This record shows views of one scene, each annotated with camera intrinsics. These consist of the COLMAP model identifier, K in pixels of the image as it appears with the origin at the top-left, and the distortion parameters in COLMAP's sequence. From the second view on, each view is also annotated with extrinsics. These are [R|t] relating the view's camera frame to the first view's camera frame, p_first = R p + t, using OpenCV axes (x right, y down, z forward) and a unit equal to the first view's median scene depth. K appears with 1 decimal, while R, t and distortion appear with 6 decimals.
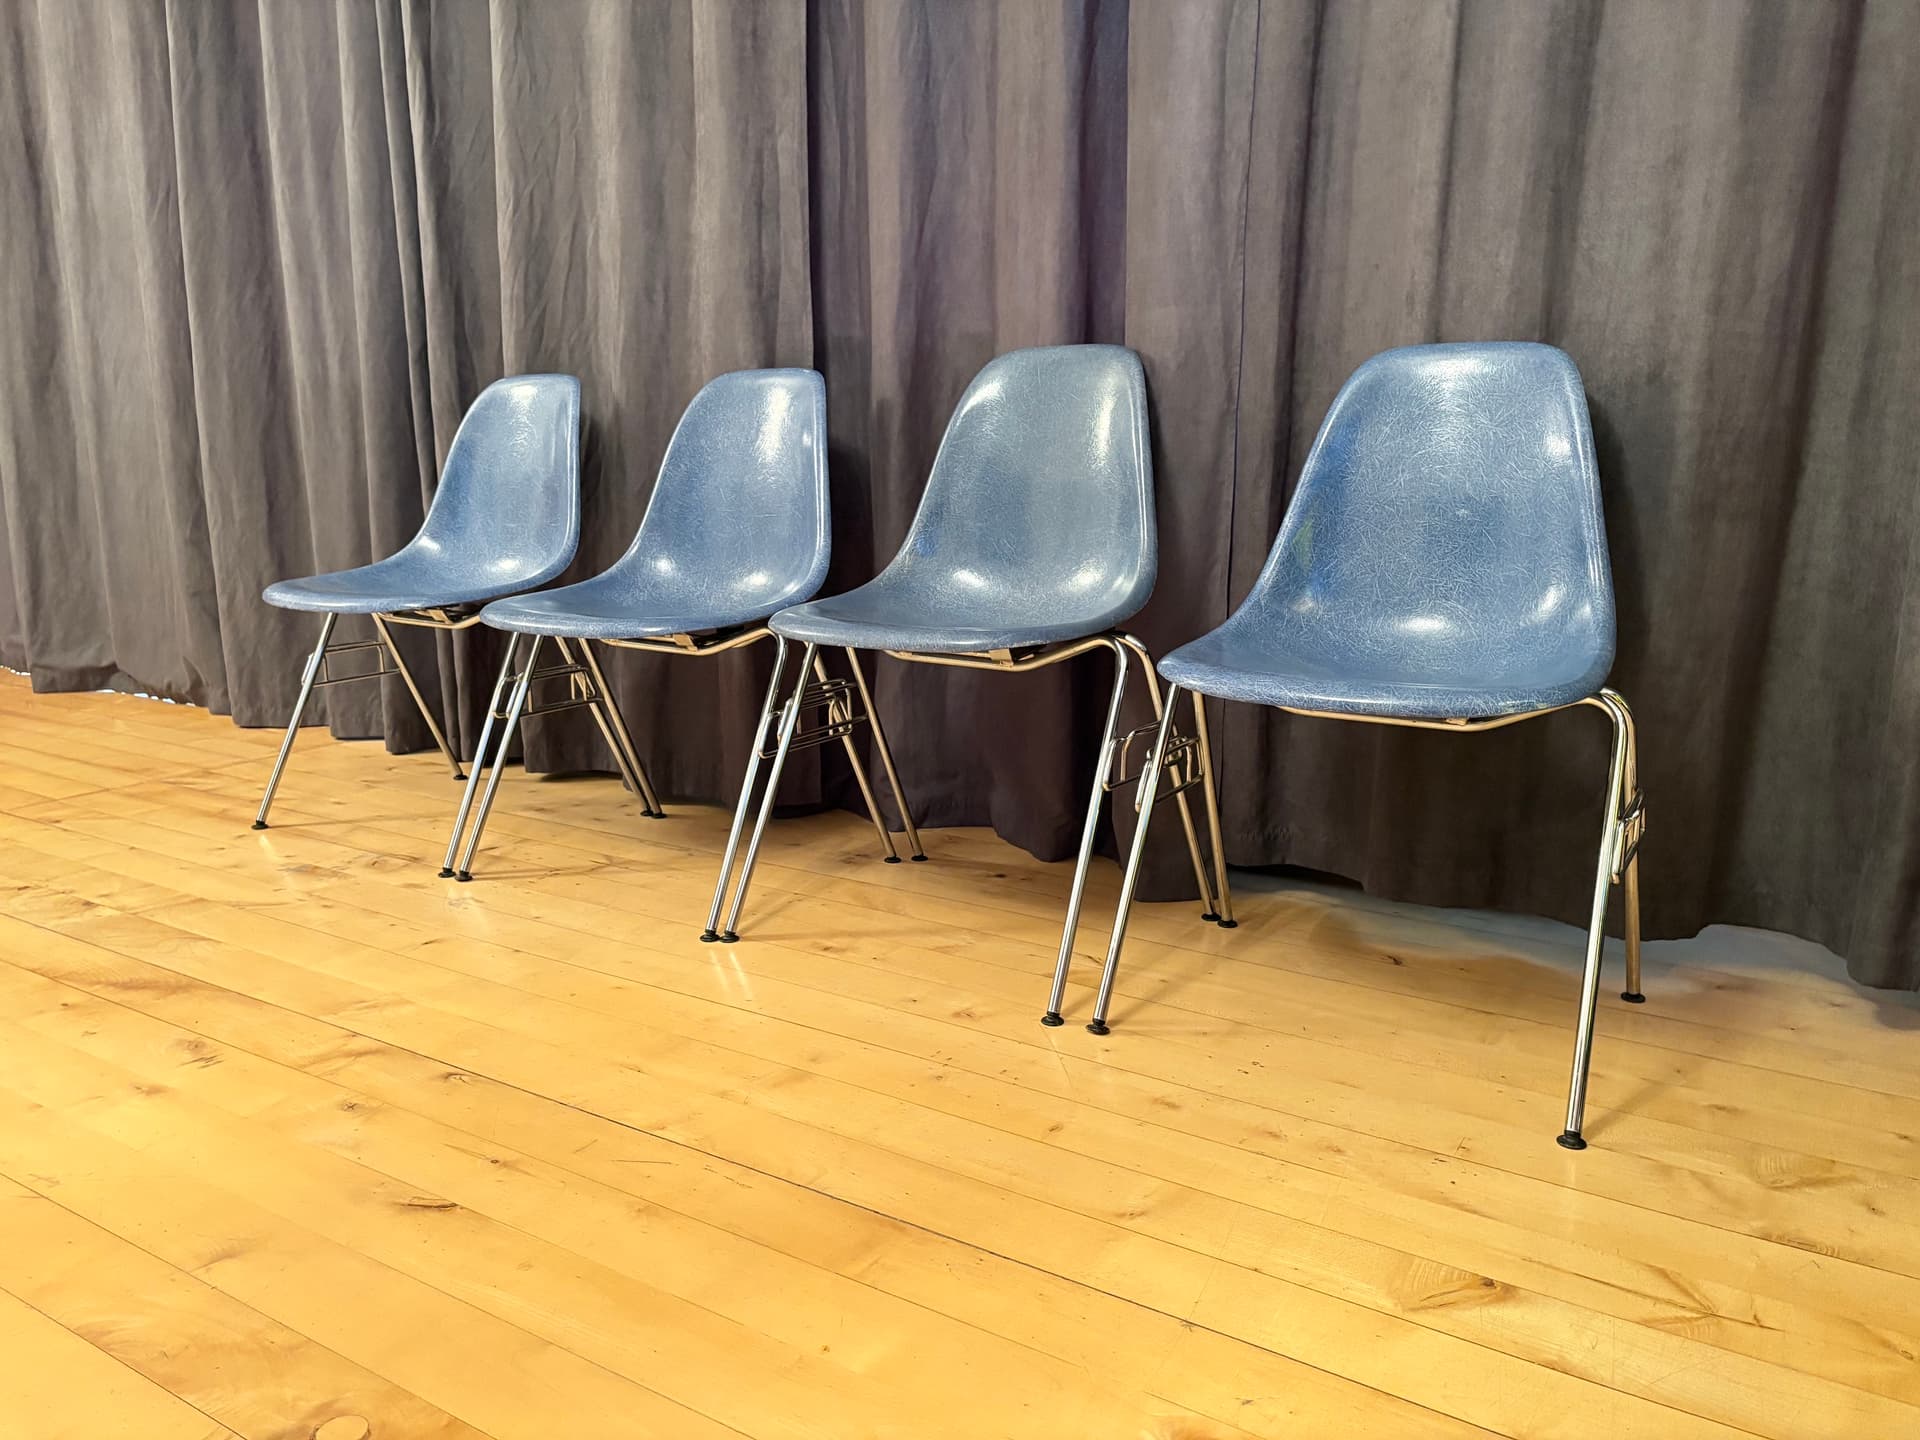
lens RADIAL K [[1477.6, 0, 966.5], [0, 1477.6, 723.1], [0, 0, 1]] dist [0.040547, -0.045485]
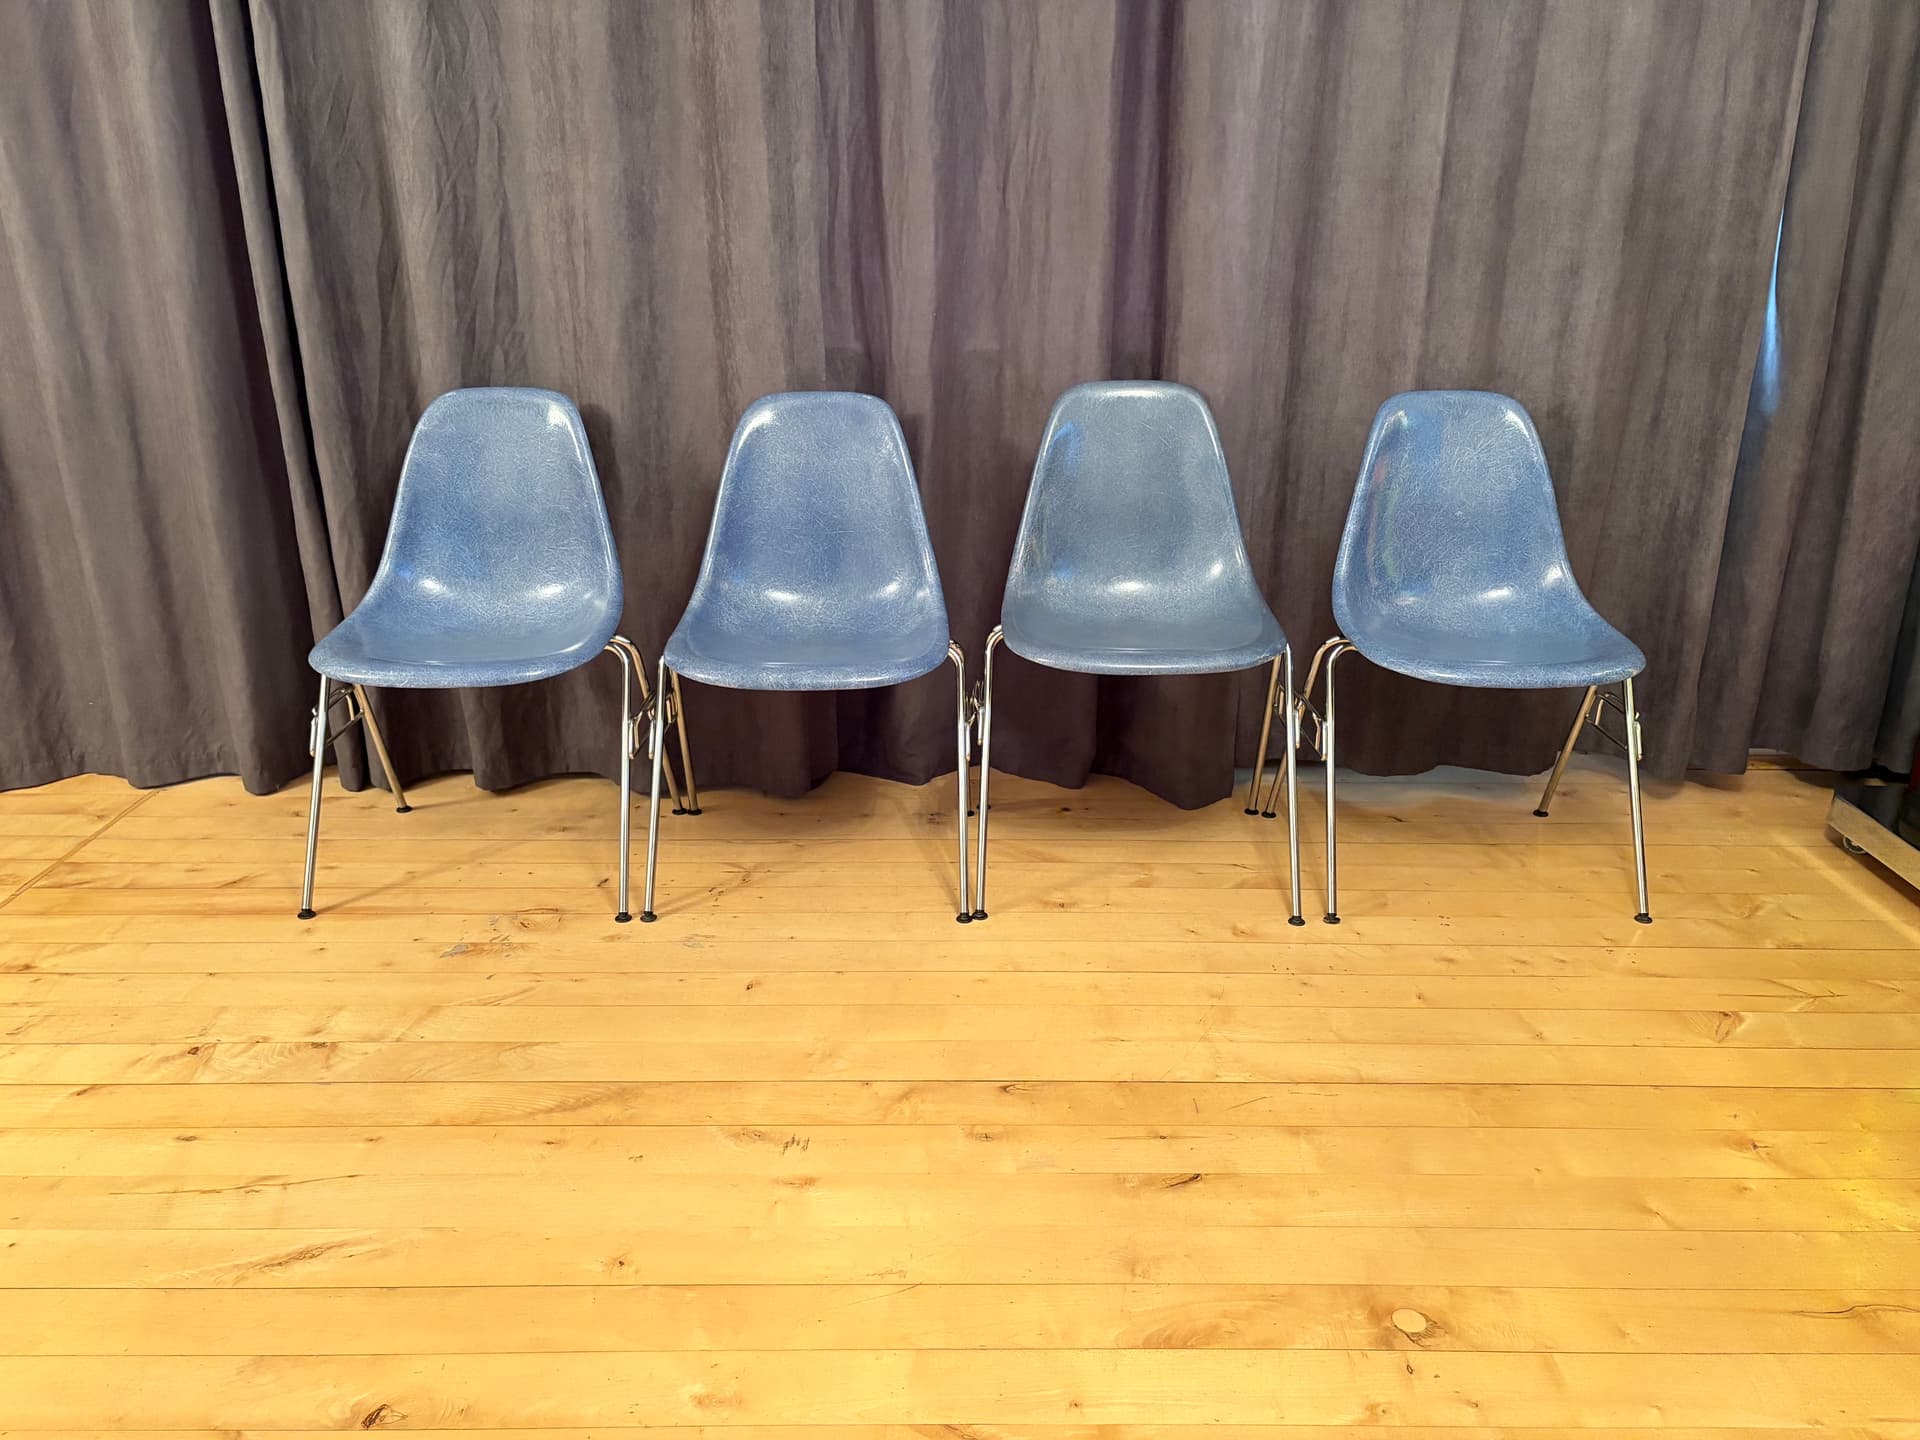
lens RADIAL K [[1477.6, 0, 982.4], [0, 1477.6, 725.3], [0, 0, 1]] dist [0.040547, -0.045485]
pose [[0.833862, -0.178381, 0.522354, -0.745960], [0.096635, 0.978904, 0.180025, -0.216655], [-0.543448, -0.099638, 0.833509, 0.024192]]
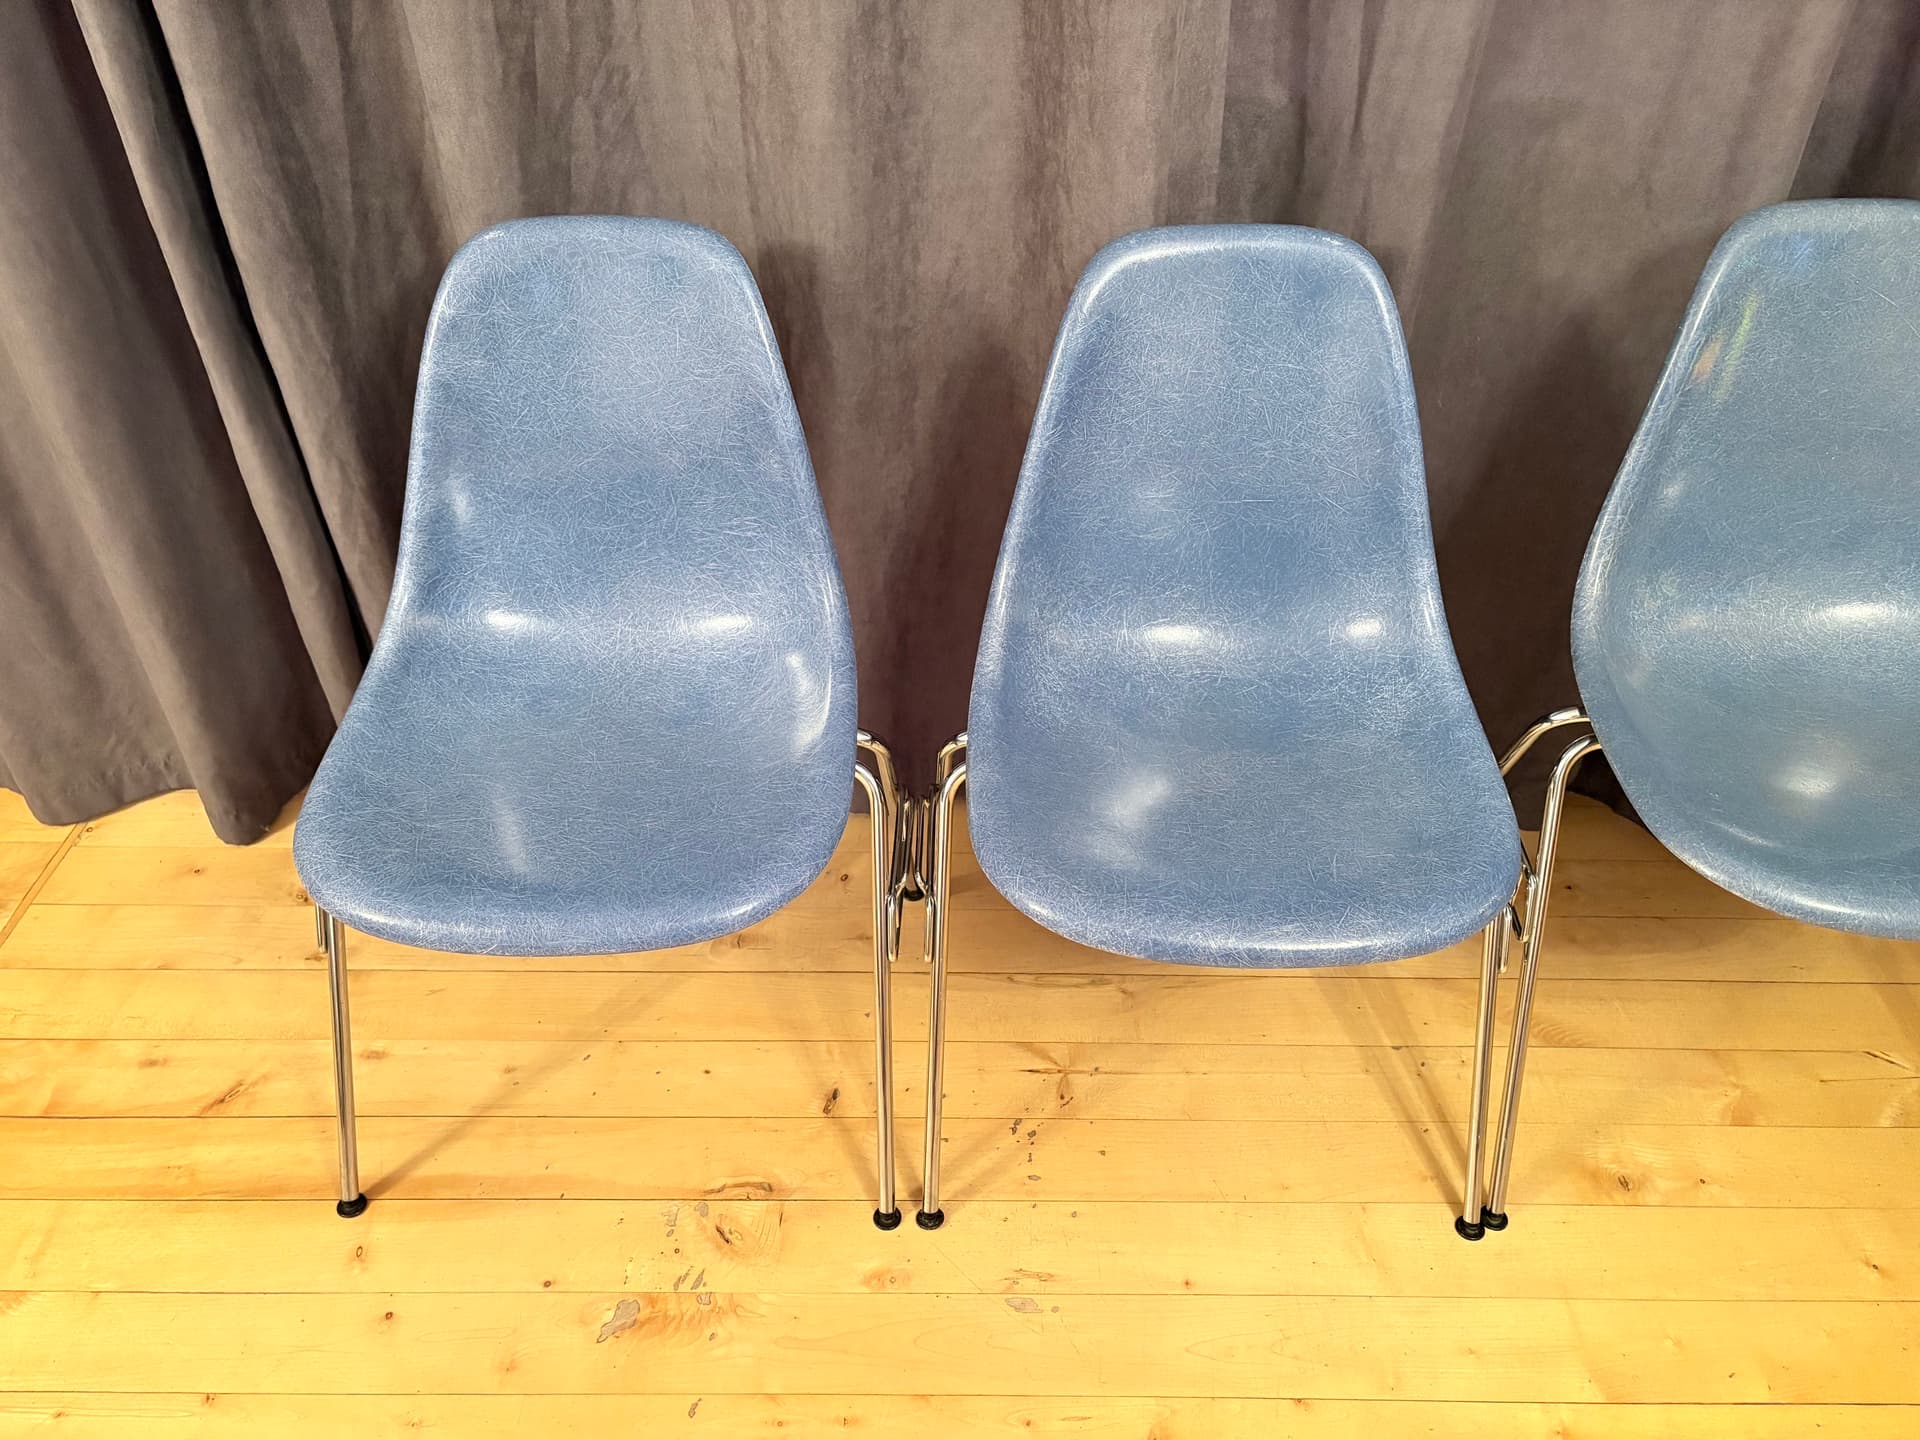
lens RADIAL K [[1477.6, 0, 945.7], [0, 1477.6, 754.1], [0, 0, 1]] dist [0.040547, -0.045485]
pose [[0.847663, -0.330606, 0.414930, -0.589457], [0.093921, 0.863256, 0.495951, -0.405900], [-0.522155, -0.381429, 0.762801, 0.682681]]
